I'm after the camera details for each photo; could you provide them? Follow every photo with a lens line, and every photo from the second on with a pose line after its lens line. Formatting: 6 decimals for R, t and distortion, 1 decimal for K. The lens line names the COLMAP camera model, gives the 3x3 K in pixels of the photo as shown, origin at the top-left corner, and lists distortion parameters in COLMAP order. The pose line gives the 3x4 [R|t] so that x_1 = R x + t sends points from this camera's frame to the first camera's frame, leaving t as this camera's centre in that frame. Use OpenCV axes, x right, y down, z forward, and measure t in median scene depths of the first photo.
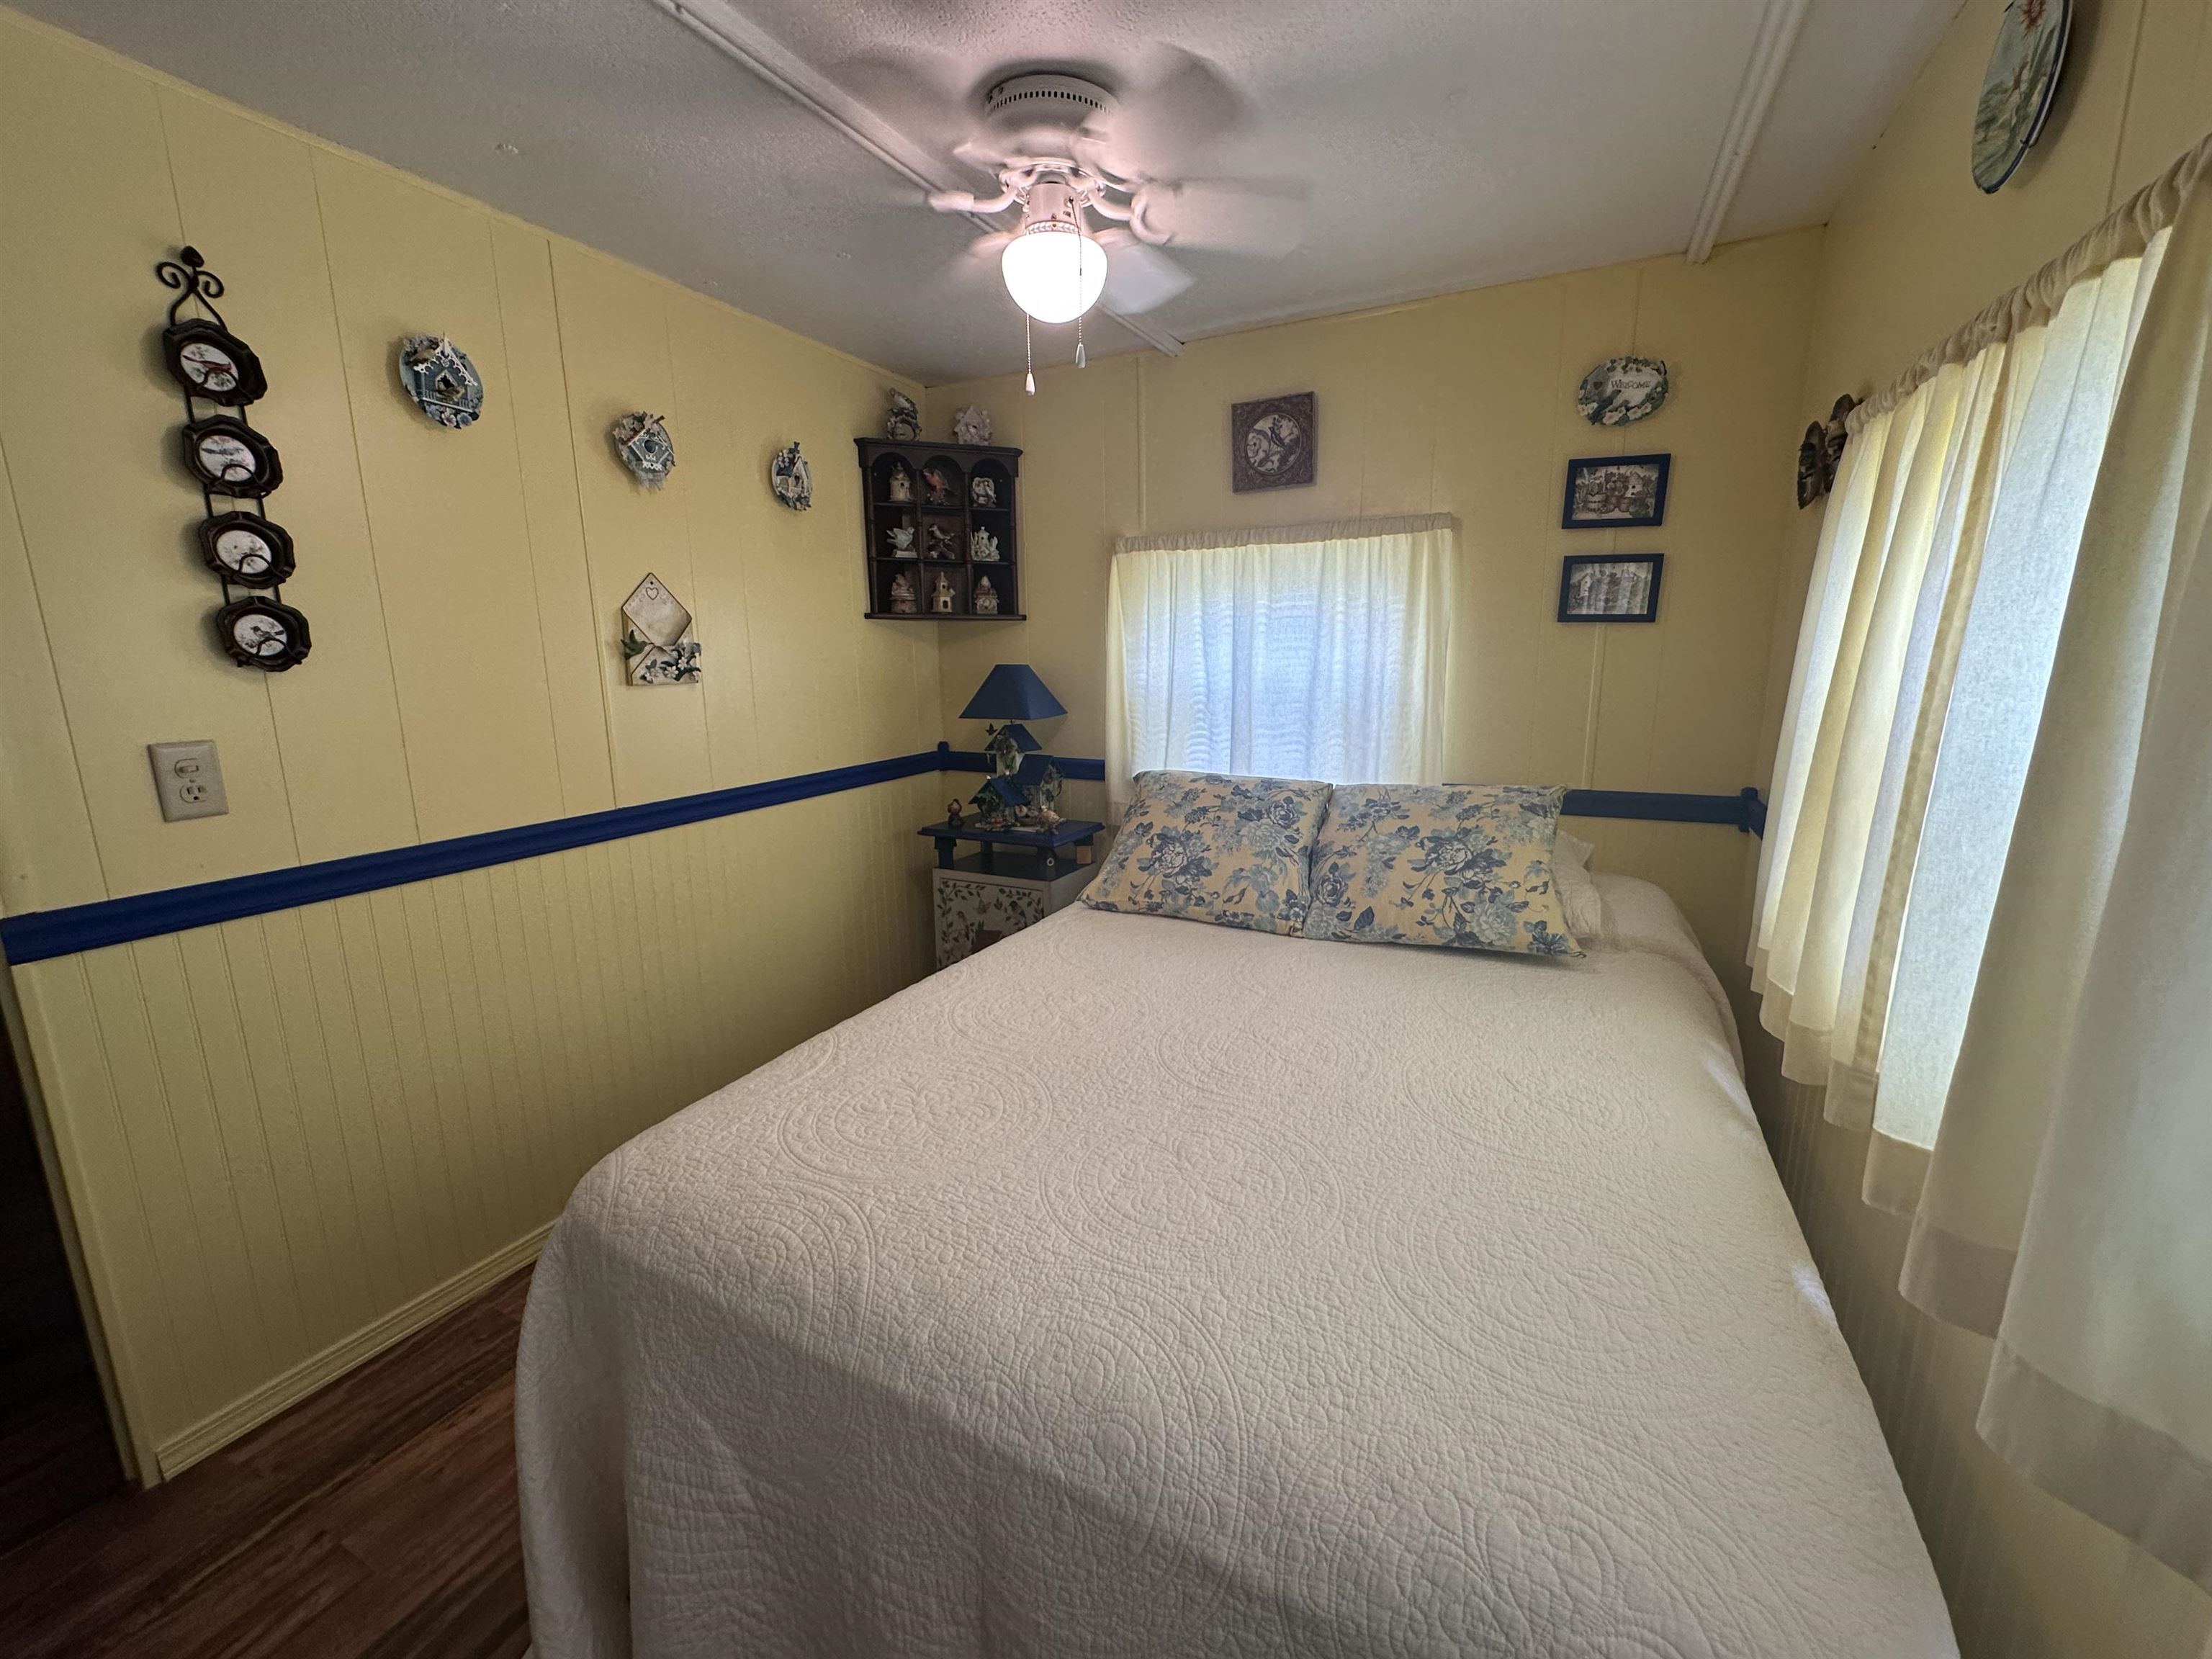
lens RADIAL K [[895.8, 0, 1106.0], [0, 895.8, 829.5], [0, 0, 1]] dist [-0.002885, -0.000406]
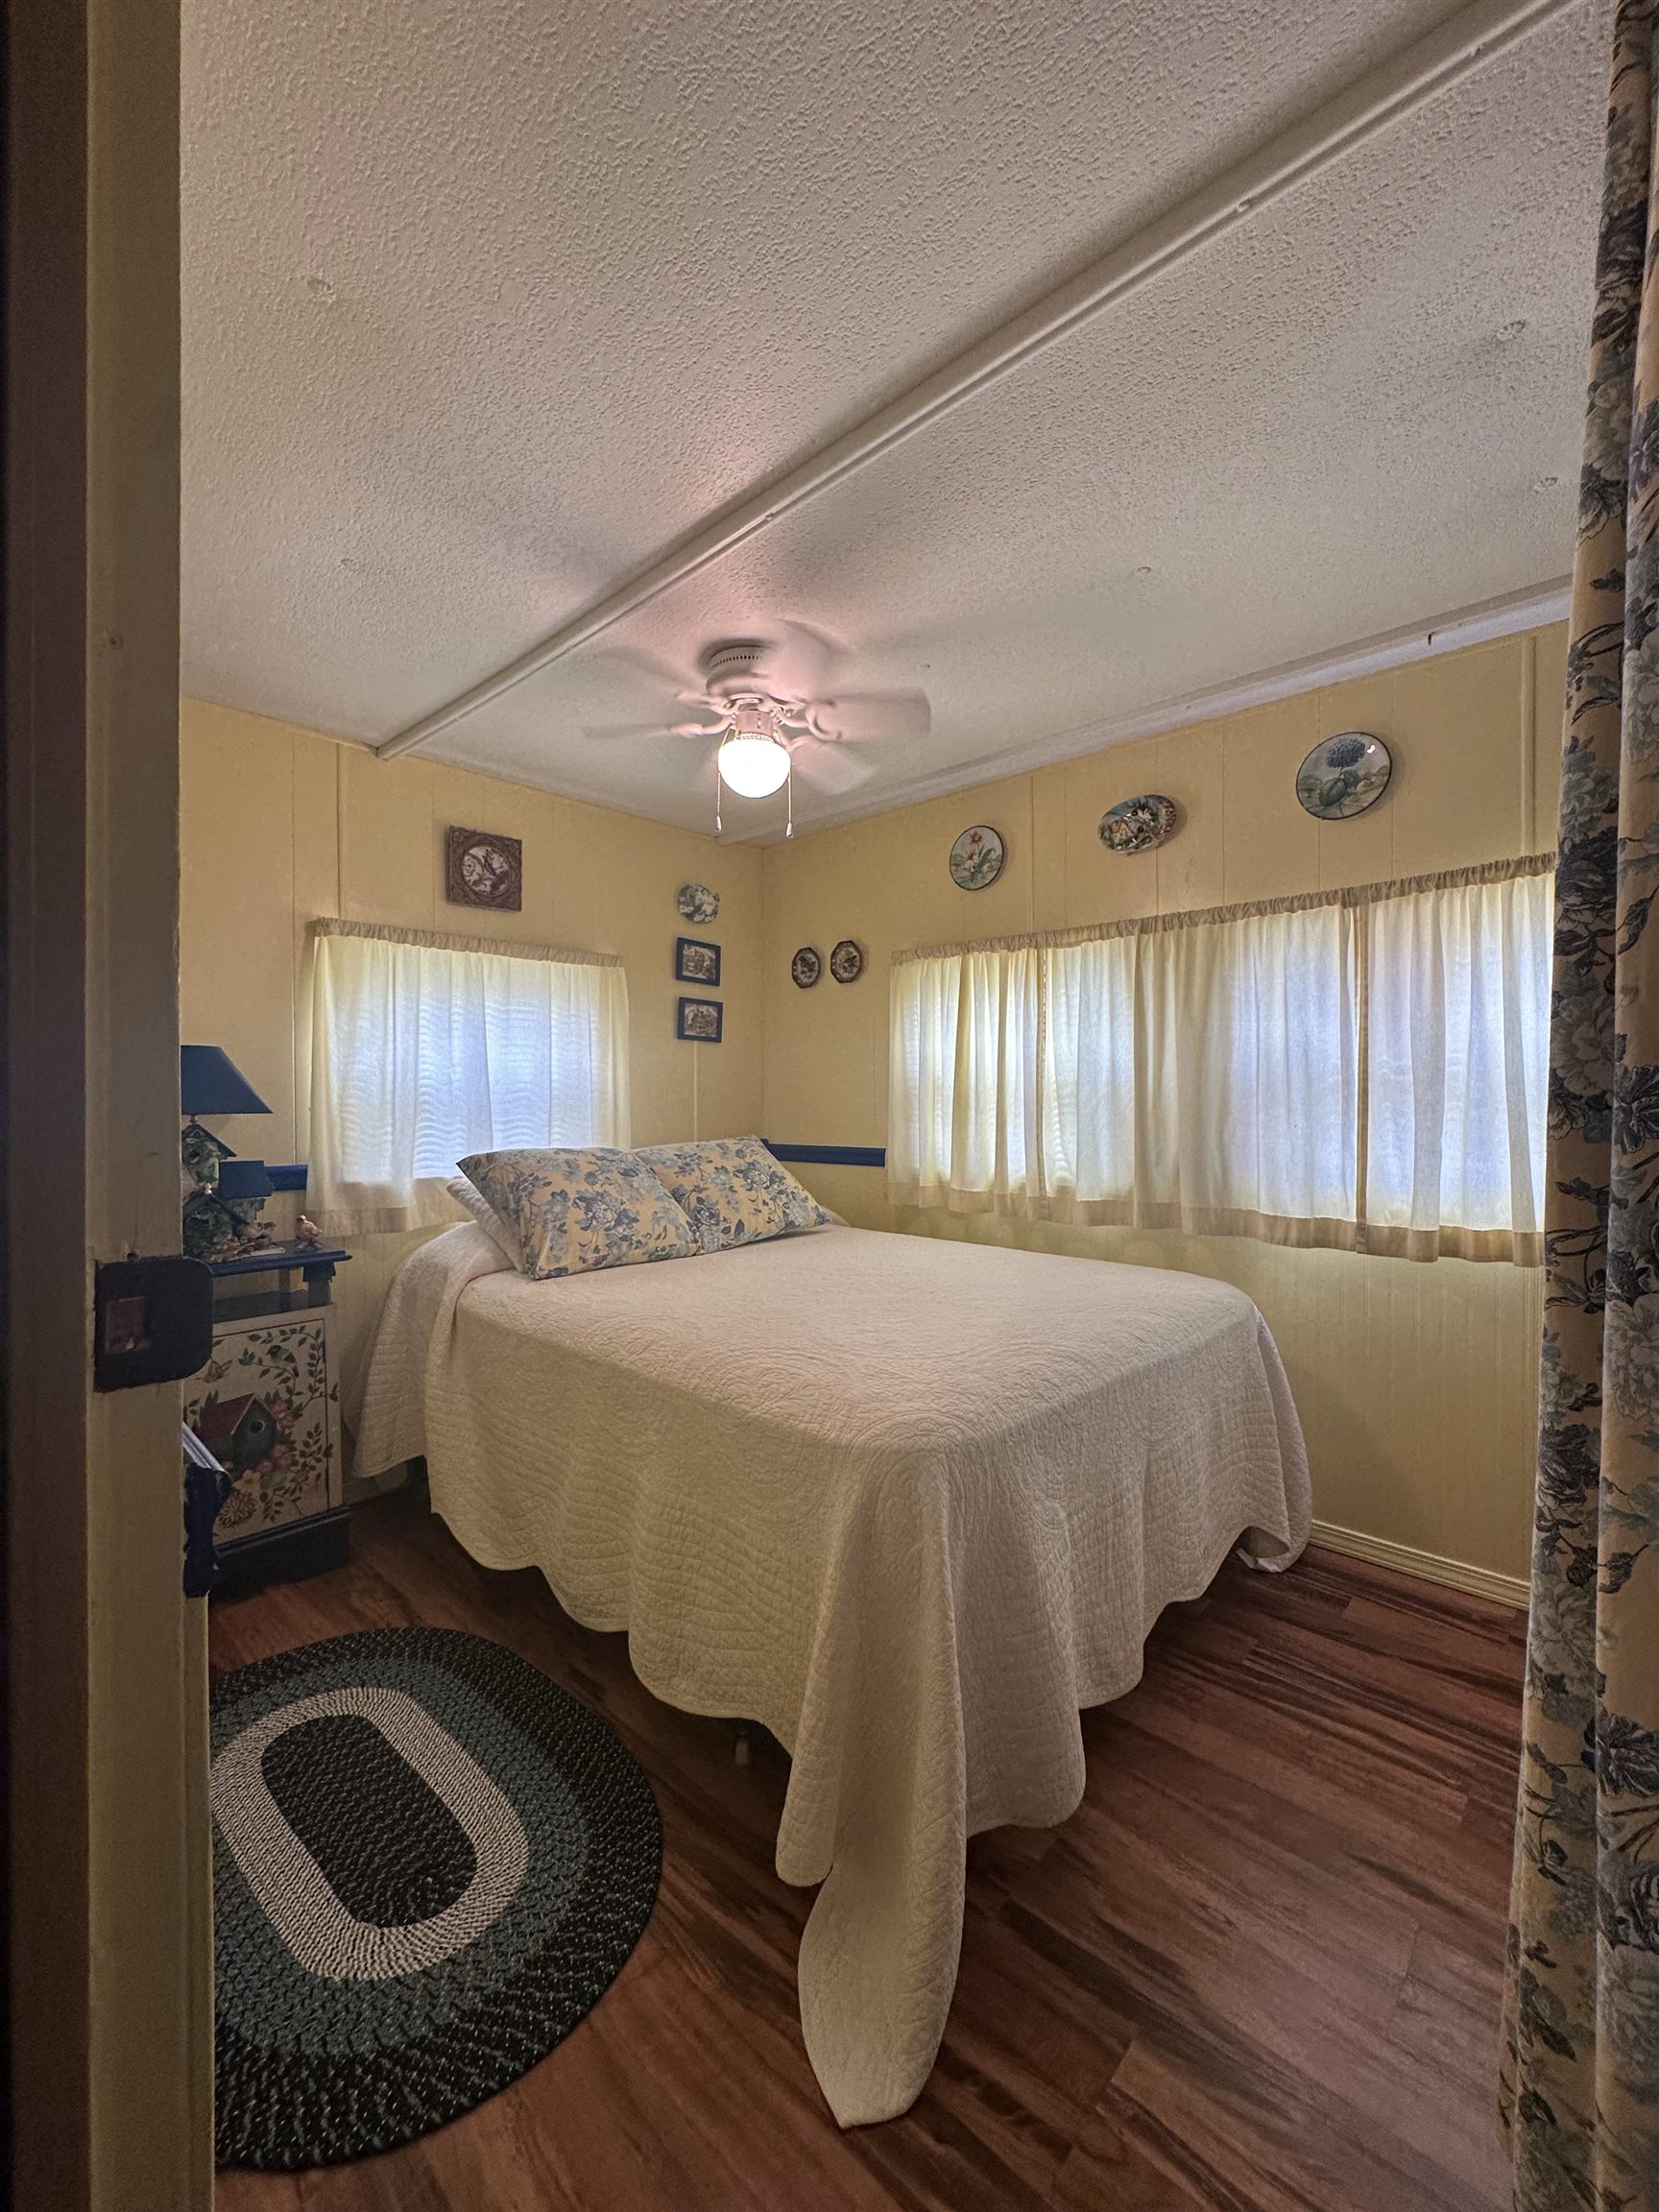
lens RADIAL K [[895.8, 0, 829.5], [0, 895.8, 1106.0], [0, 0, 1]] dist [-0.002885, -0.000406]
pose [[0.276378, 0.006272, 0.961029, -0.916651], [0.192186, 0.979420, -0.061662, 0.022248], [-0.941637, 0.201738, 0.269485, 0.392826]]
